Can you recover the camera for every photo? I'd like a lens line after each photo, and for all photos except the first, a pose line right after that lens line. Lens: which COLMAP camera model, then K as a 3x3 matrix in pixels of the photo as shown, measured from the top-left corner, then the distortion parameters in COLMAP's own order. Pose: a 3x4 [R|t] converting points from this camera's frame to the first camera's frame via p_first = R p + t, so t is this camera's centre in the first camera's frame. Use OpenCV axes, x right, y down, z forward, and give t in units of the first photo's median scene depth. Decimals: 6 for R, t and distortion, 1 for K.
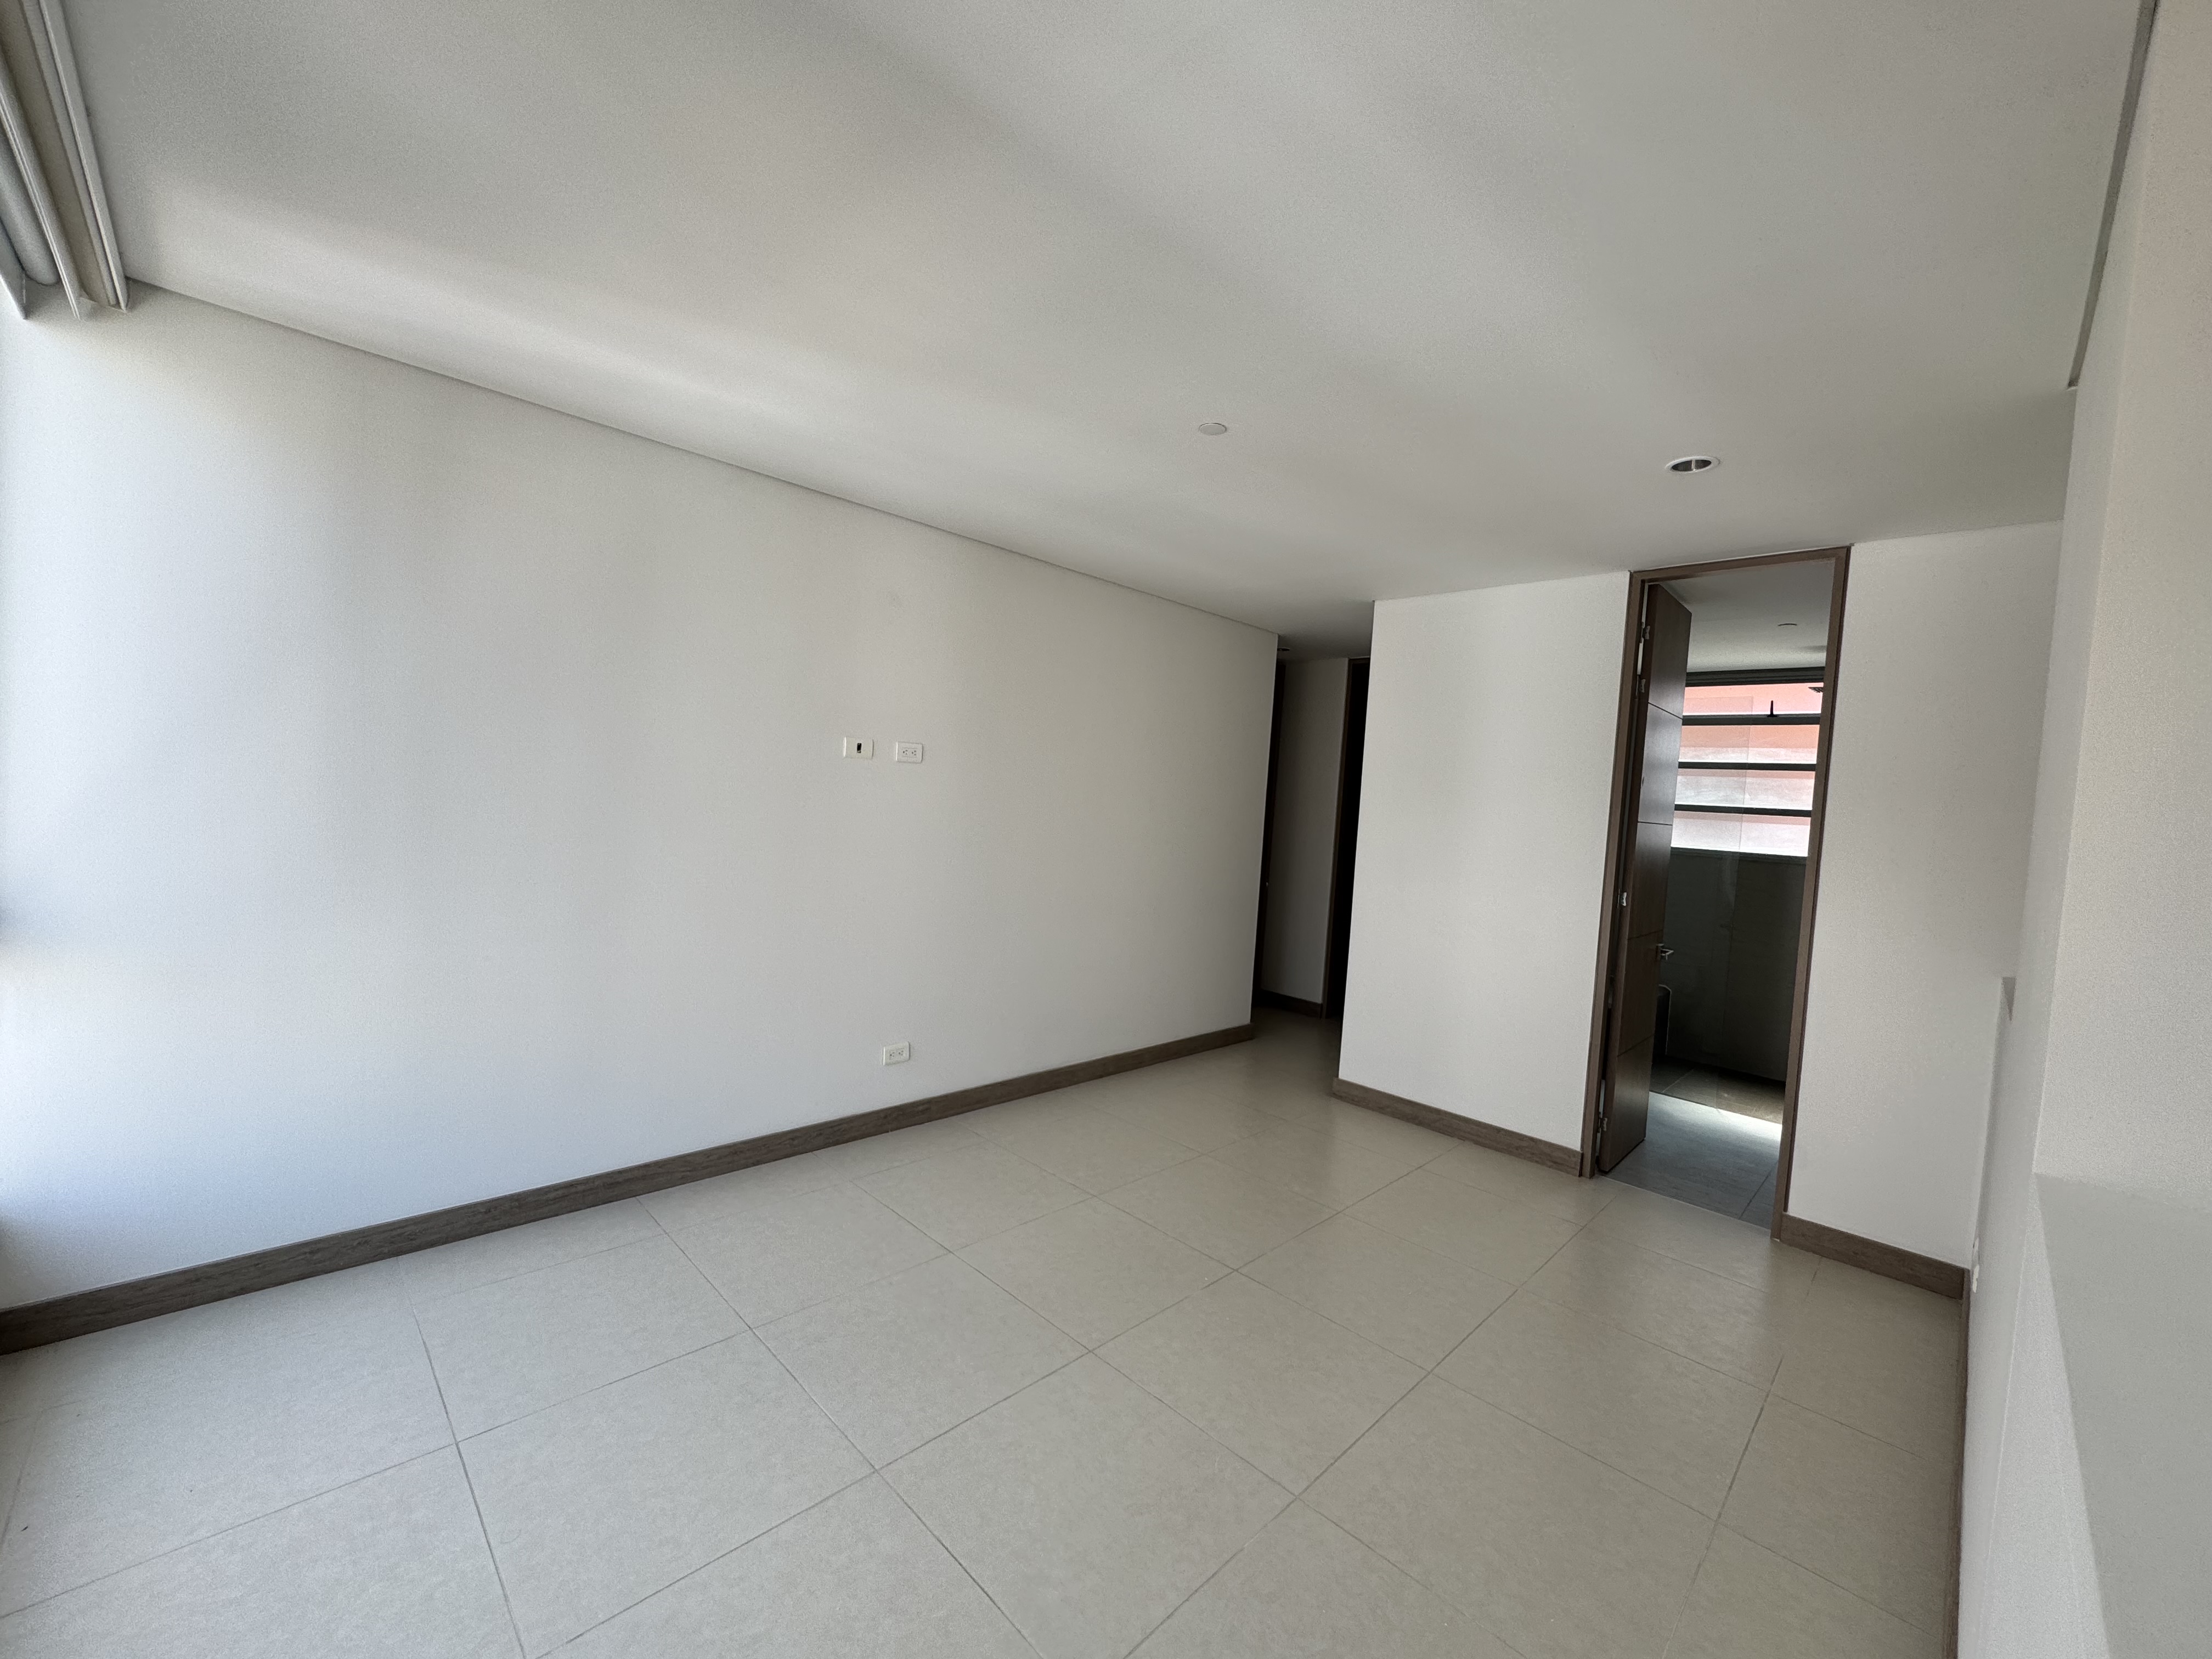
lens RADIAL K [[881.0, 0, 1088.1], [0, 881.0, 835.8], [0, 0, 1]] dist [-0.002723, -0.001501]
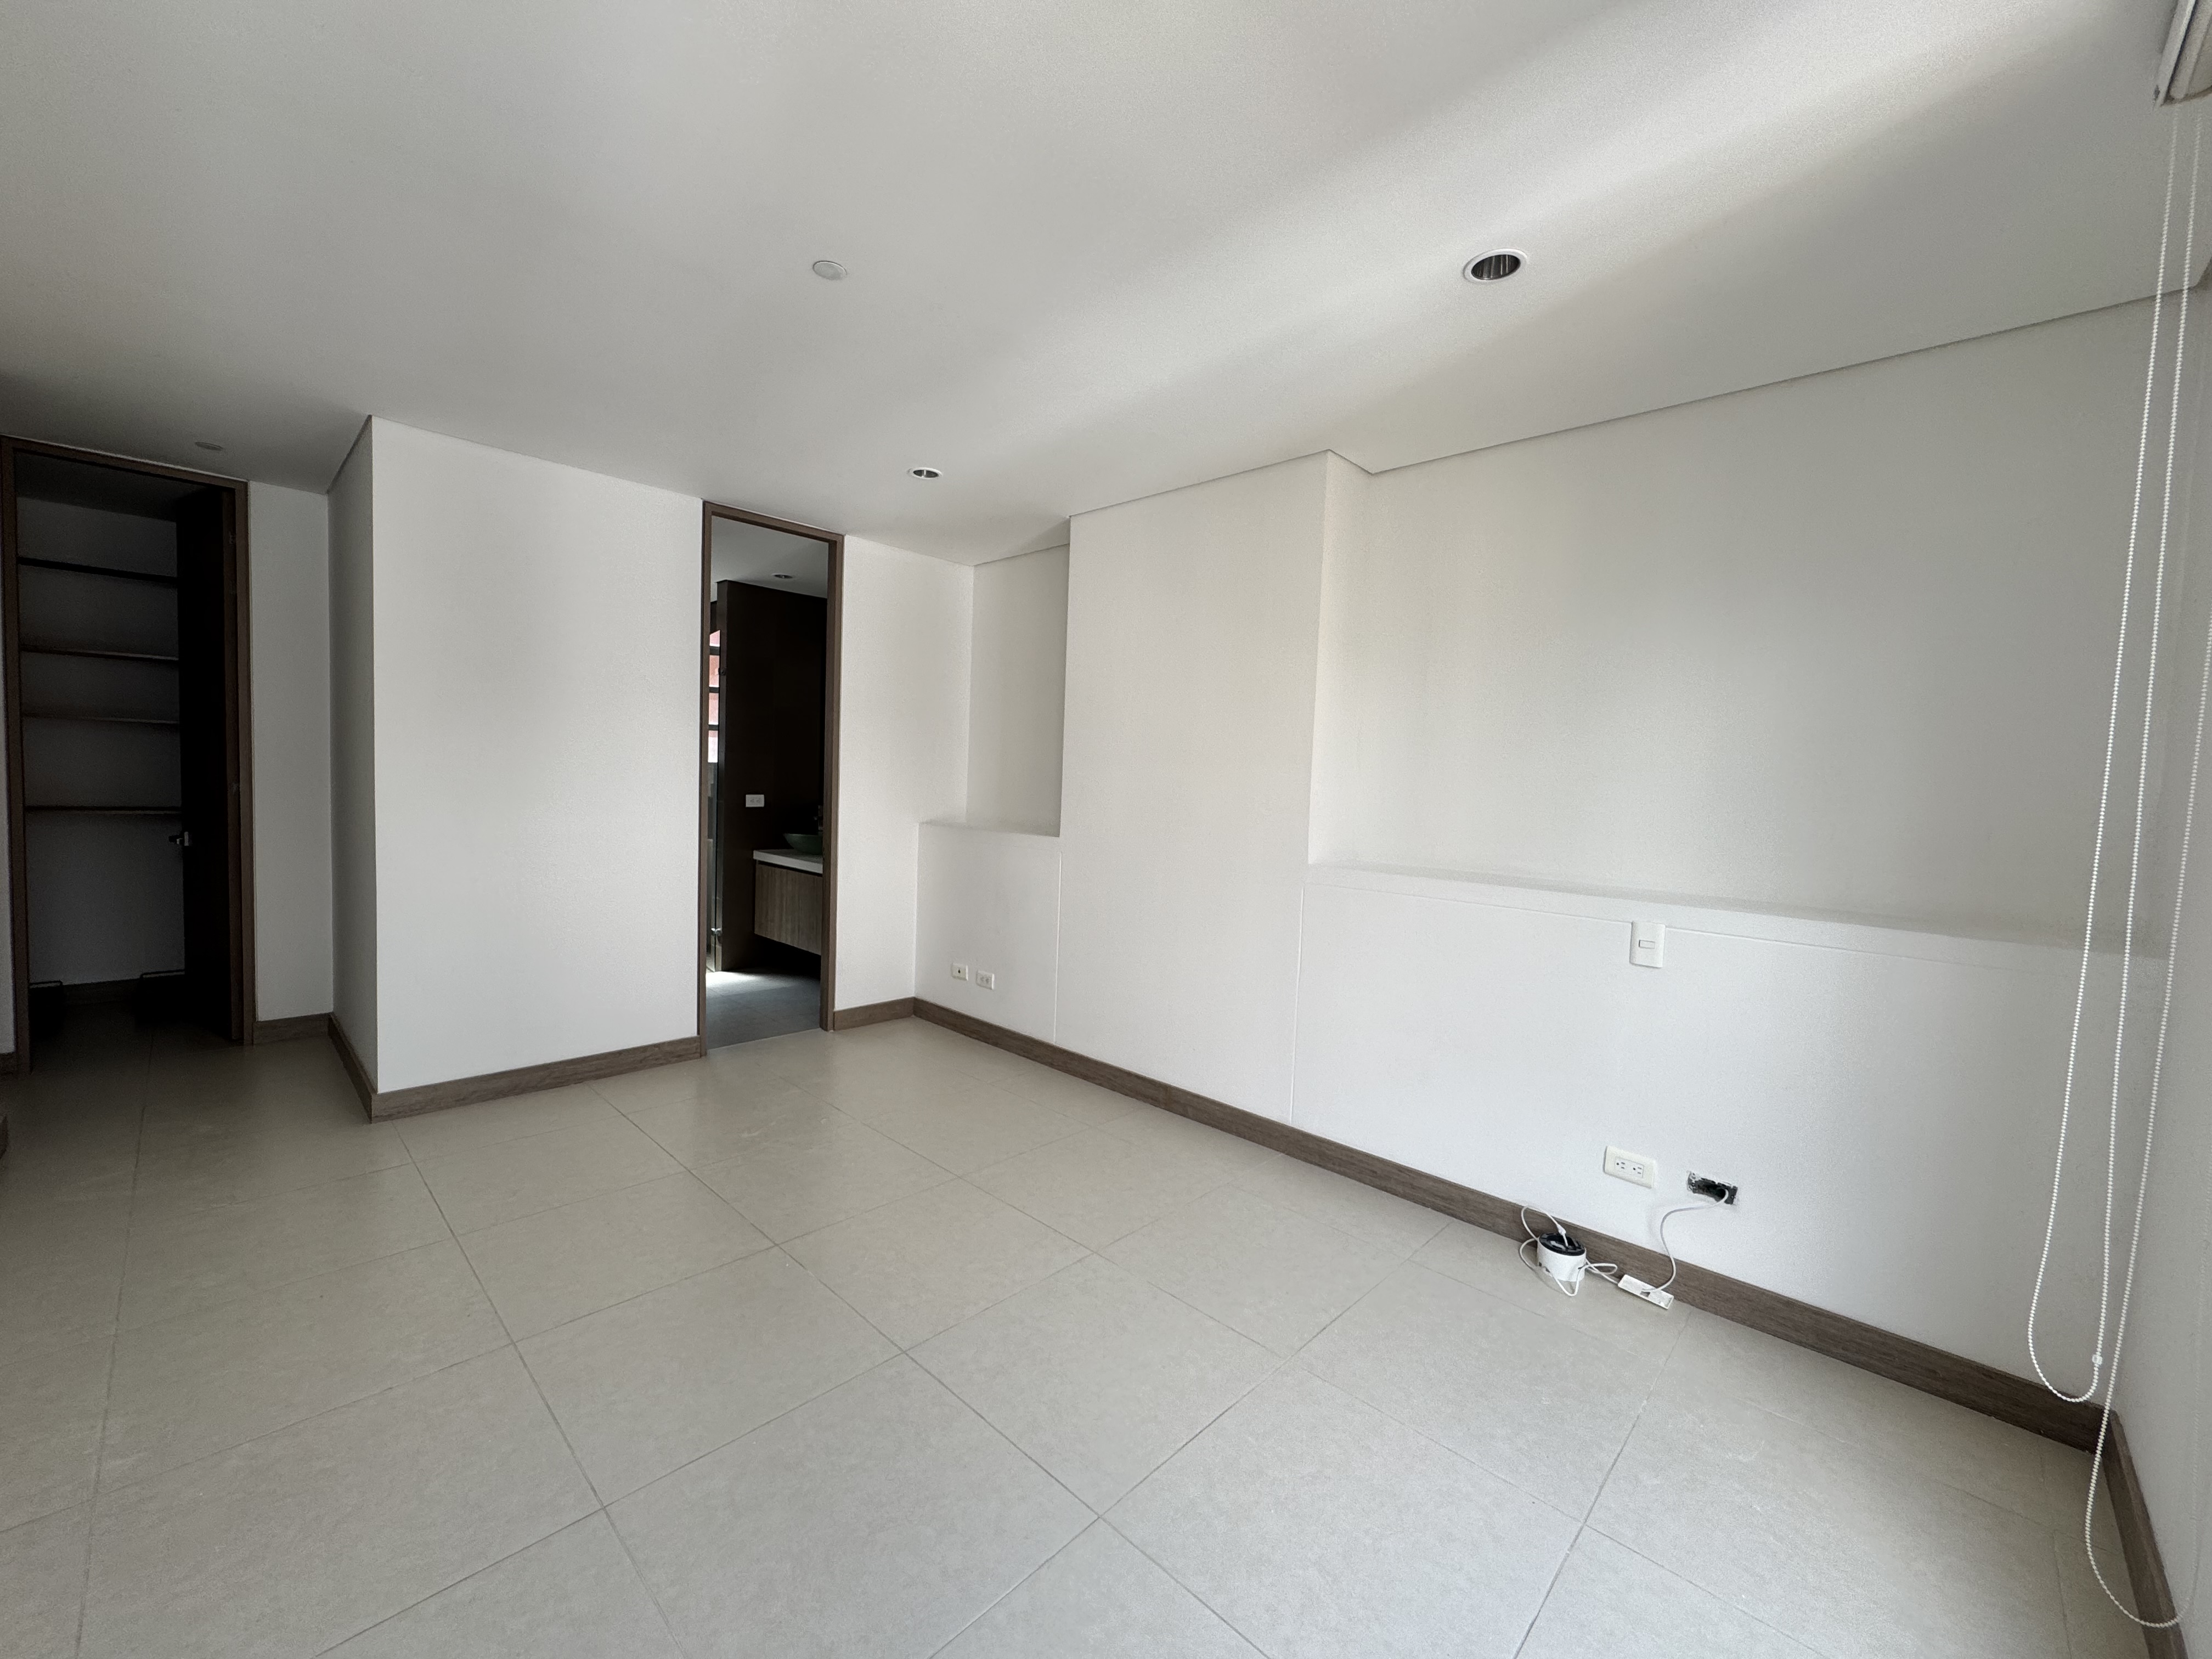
lens RADIAL K [[881.0, 0, 1122.9], [0, 881.0, 843.0], [0, 0, 1]] dist [-0.002723, -0.001501]
pose [[-0.044899, -0.139504, 0.989203, -0.461267], [0.005049, 0.990157, 0.139868, -0.026336], [-0.998979, 0.011275, -0.043753, 0.461943]]
